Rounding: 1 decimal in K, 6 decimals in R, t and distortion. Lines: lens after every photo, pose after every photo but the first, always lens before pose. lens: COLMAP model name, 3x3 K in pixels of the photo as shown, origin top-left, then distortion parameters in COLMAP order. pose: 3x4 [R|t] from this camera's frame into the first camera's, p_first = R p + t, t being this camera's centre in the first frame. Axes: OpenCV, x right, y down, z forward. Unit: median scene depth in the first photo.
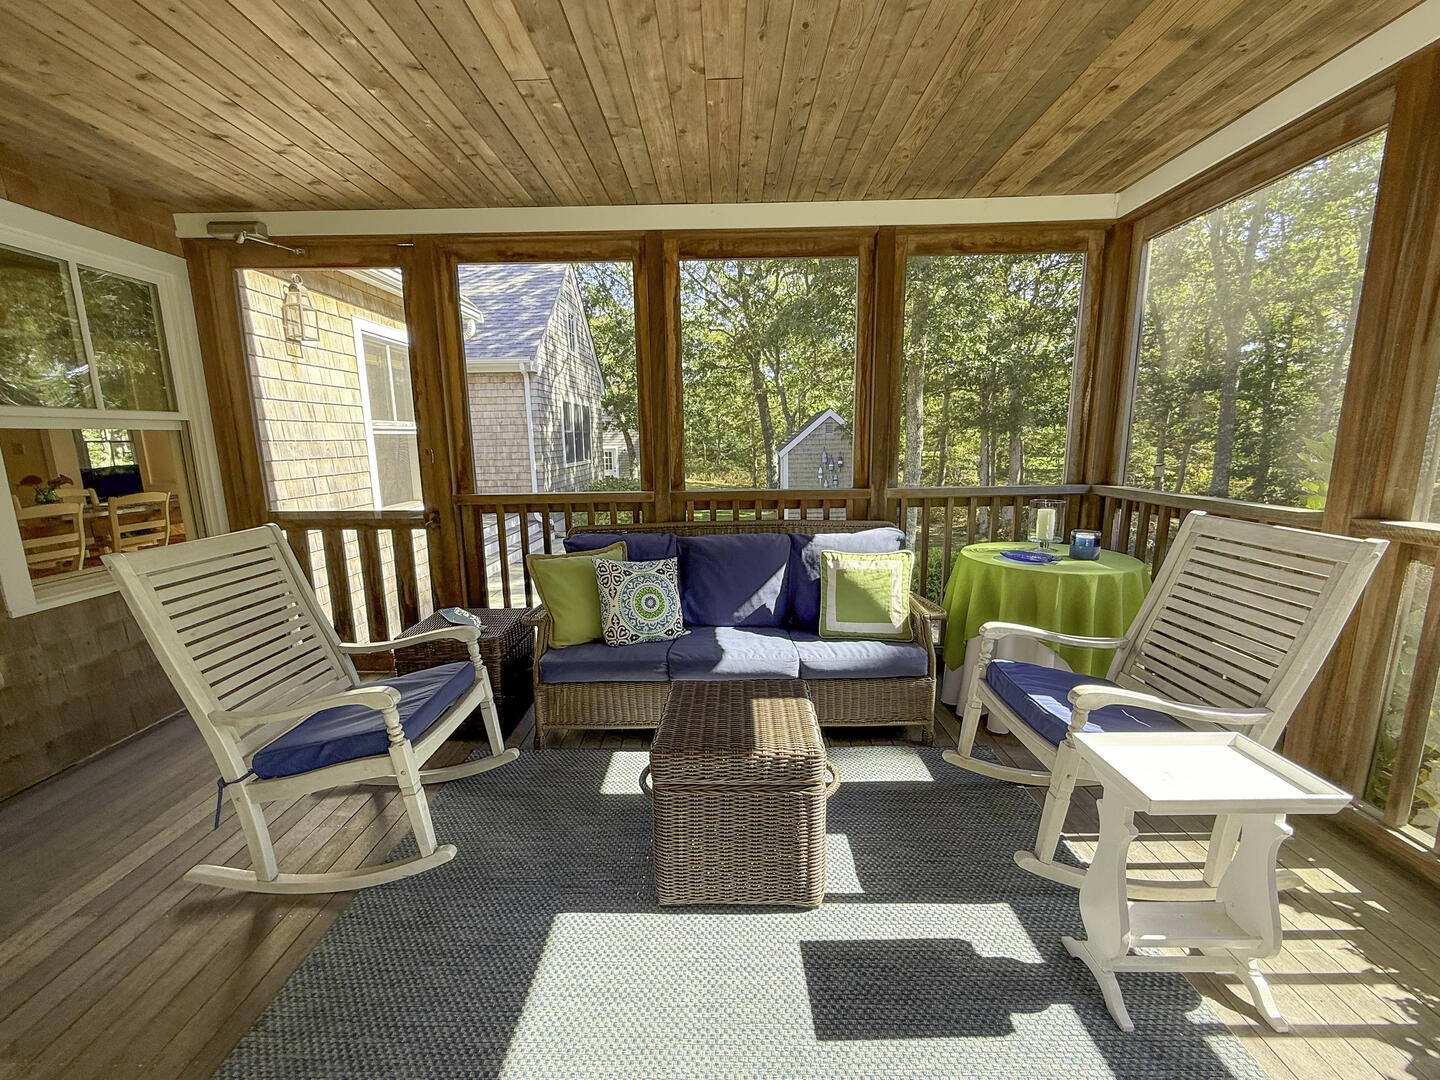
lens RADIAL K [[576.2, 0, 712.9], [0, 576.2, 539.9], [0, 0, 1]] dist [-0.000350, 0.000594]
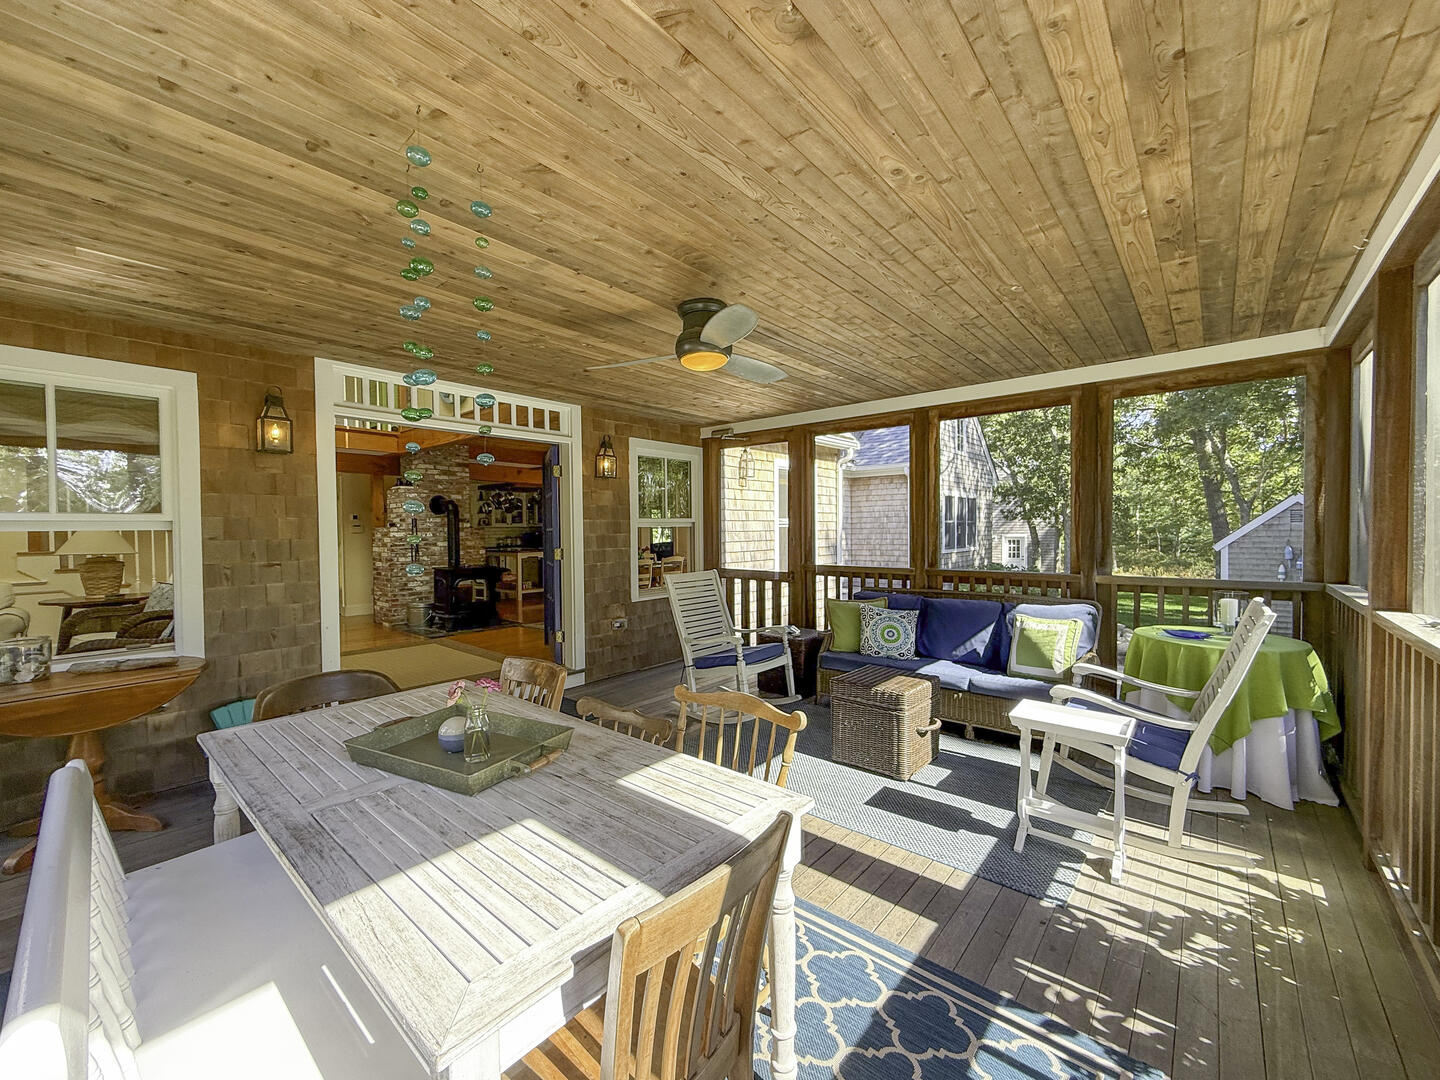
lens RADIAL K [[576.2, 0, 719.1], [0, 576.2, 540.0], [0, 0, 1]] dist [-0.000350, 0.000594]
pose [[0.766912, 0.021521, -0.641391, 0.500759], [-0.115046, 0.987857, -0.104415, 0.065291], [0.631356, 0.153867, 0.760075, -0.523291]]
